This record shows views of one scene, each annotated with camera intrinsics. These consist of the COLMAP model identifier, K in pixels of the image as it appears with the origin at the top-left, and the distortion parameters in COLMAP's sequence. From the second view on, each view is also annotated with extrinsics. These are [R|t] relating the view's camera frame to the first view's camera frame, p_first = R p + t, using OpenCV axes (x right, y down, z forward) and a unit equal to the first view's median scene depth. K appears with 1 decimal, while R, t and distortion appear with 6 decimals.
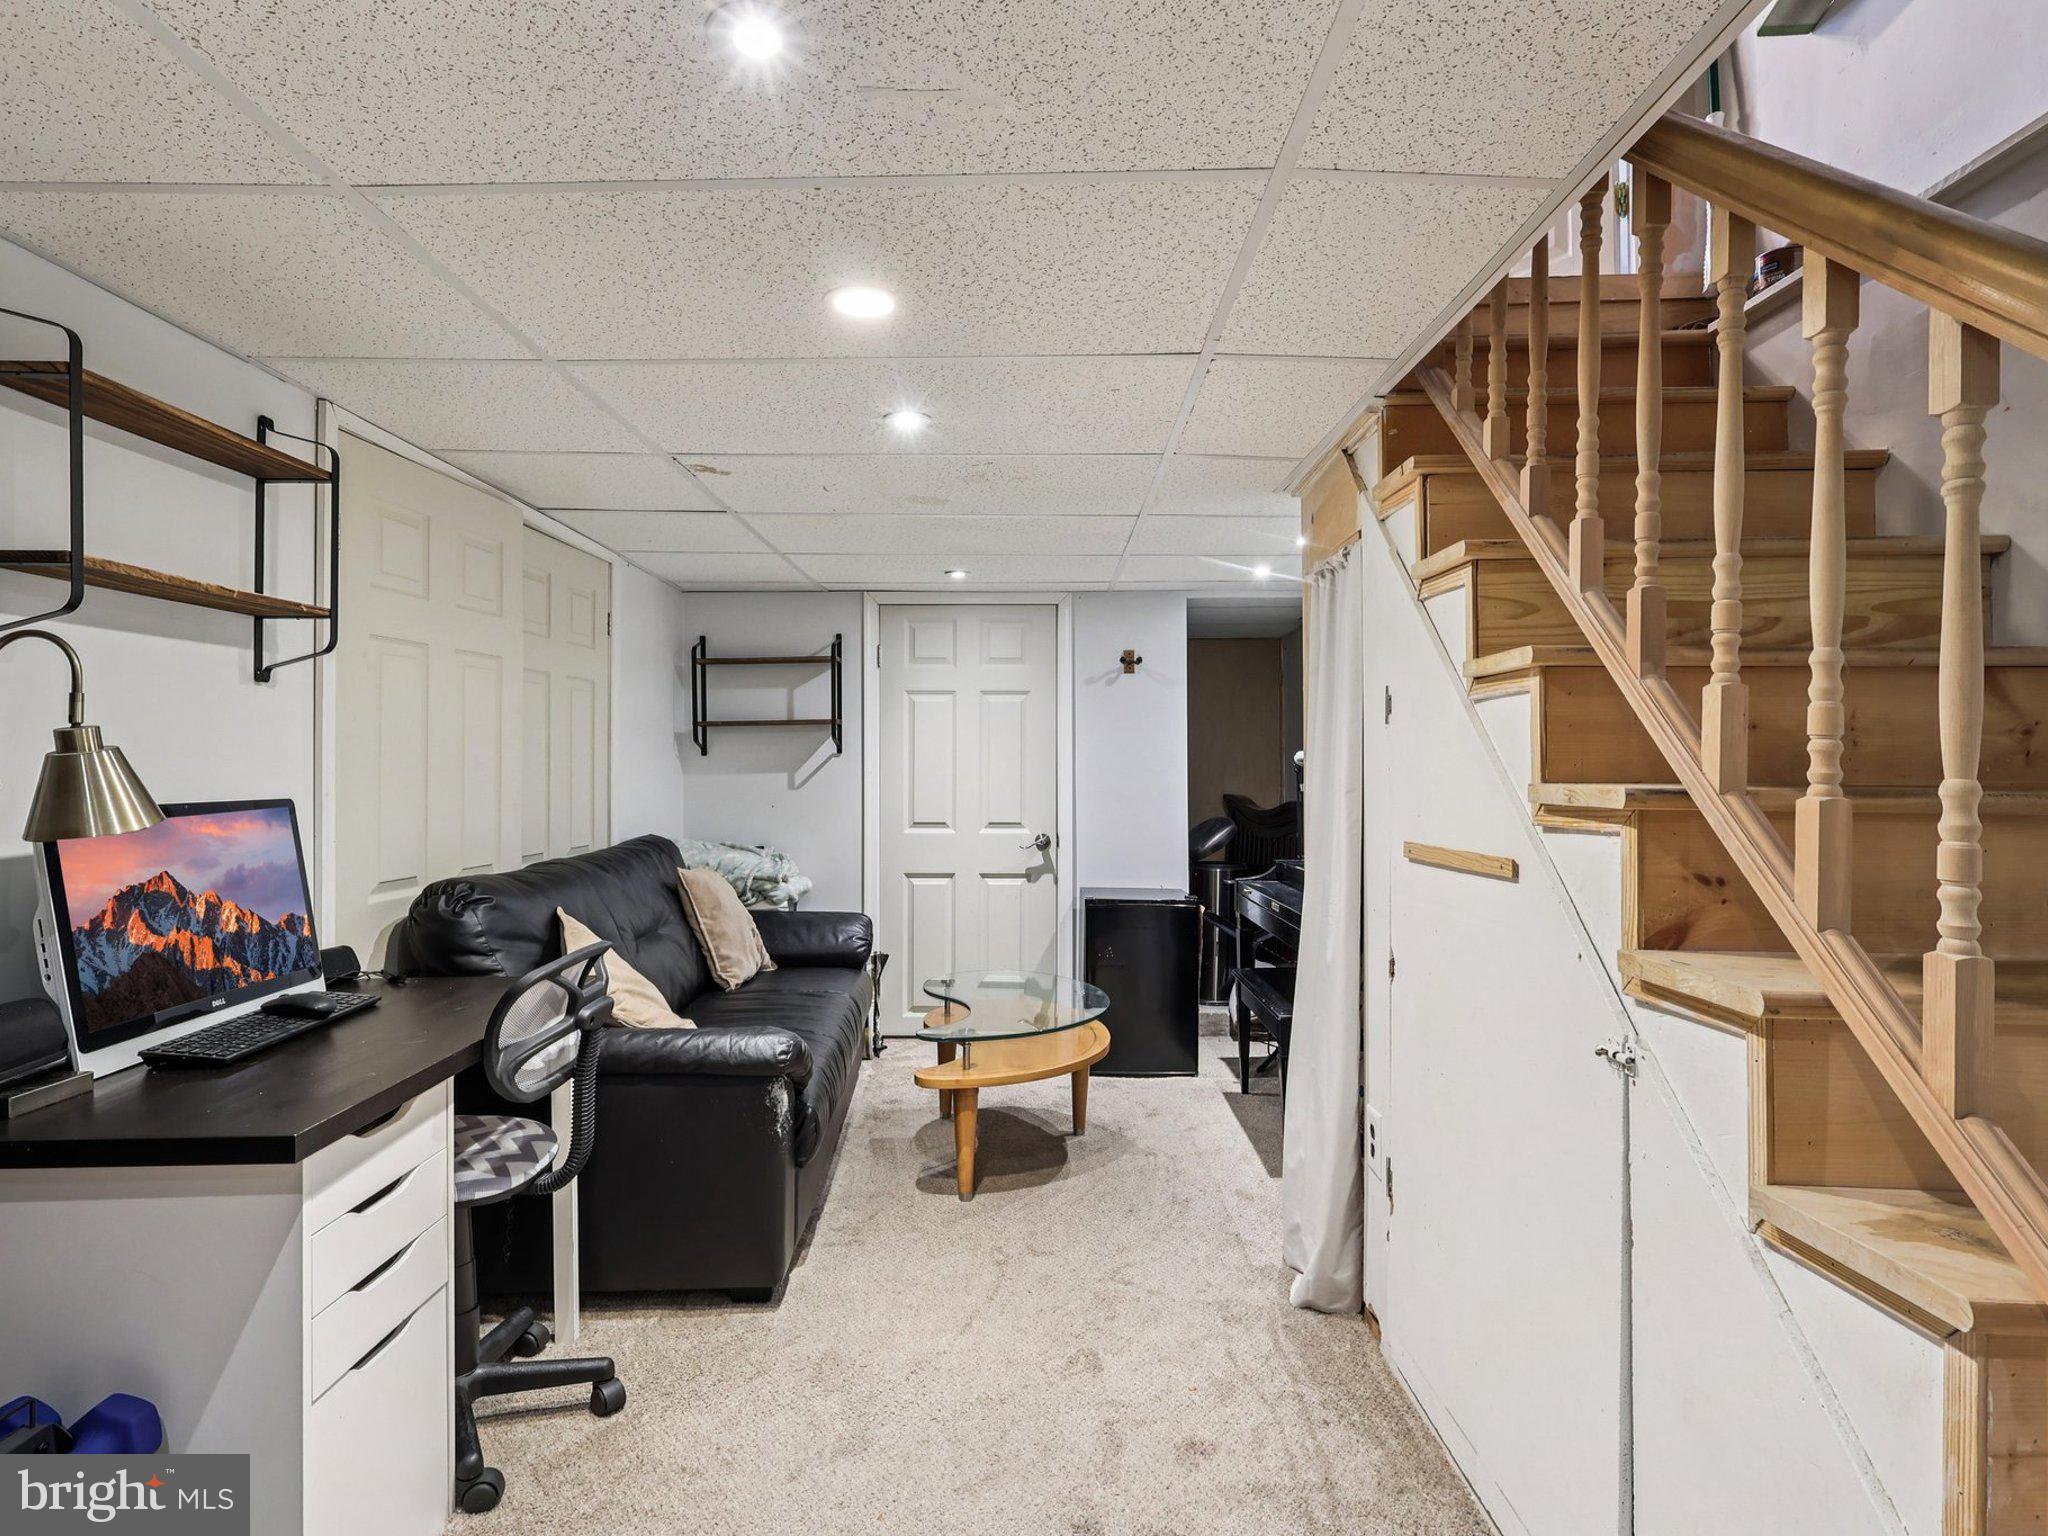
lens RADIAL K [[1108.1, 0, 1026.1], [0, 1108.1, 766.5], [0, 0, 1]] dist [0.001591, -0.001960]
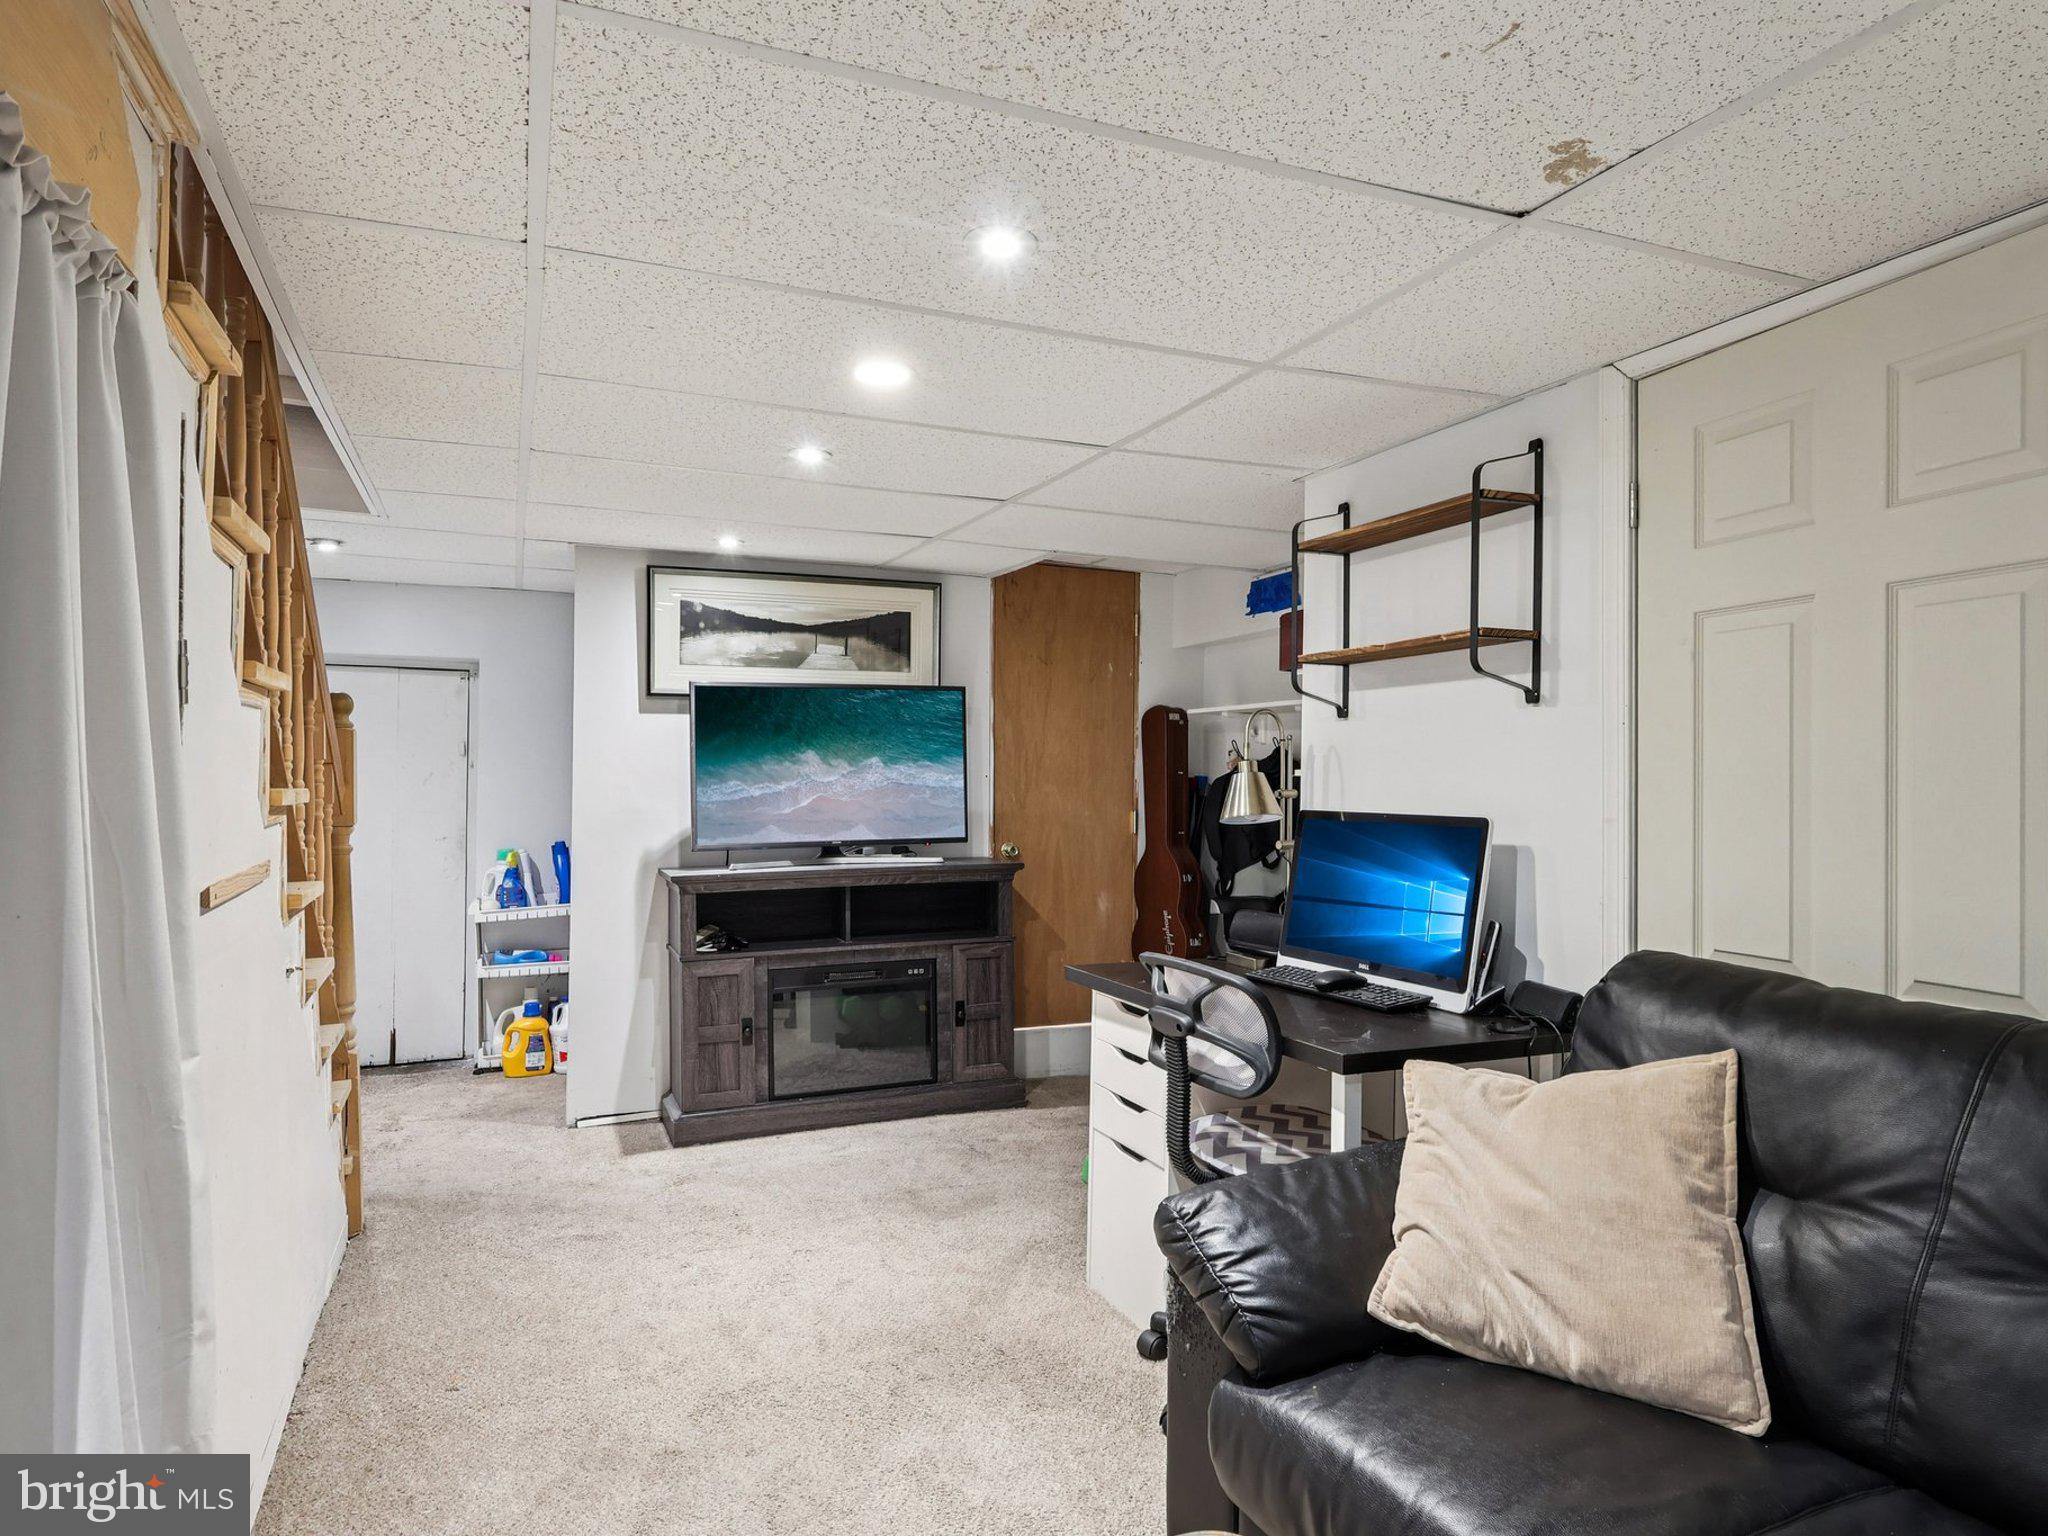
lens RADIAL K [[1197.6, 0, 1024.5], [0, 1197.6, 769.6], [0, 0, 1]] dist [-0.002876, 0.003027]
pose [[-0.920197, -0.014223, -0.391197, 0.170845], [-0.014777, 0.999890, -0.001594, -0.007135], [0.391176, 0.004314, -0.920306, 1.917049]]
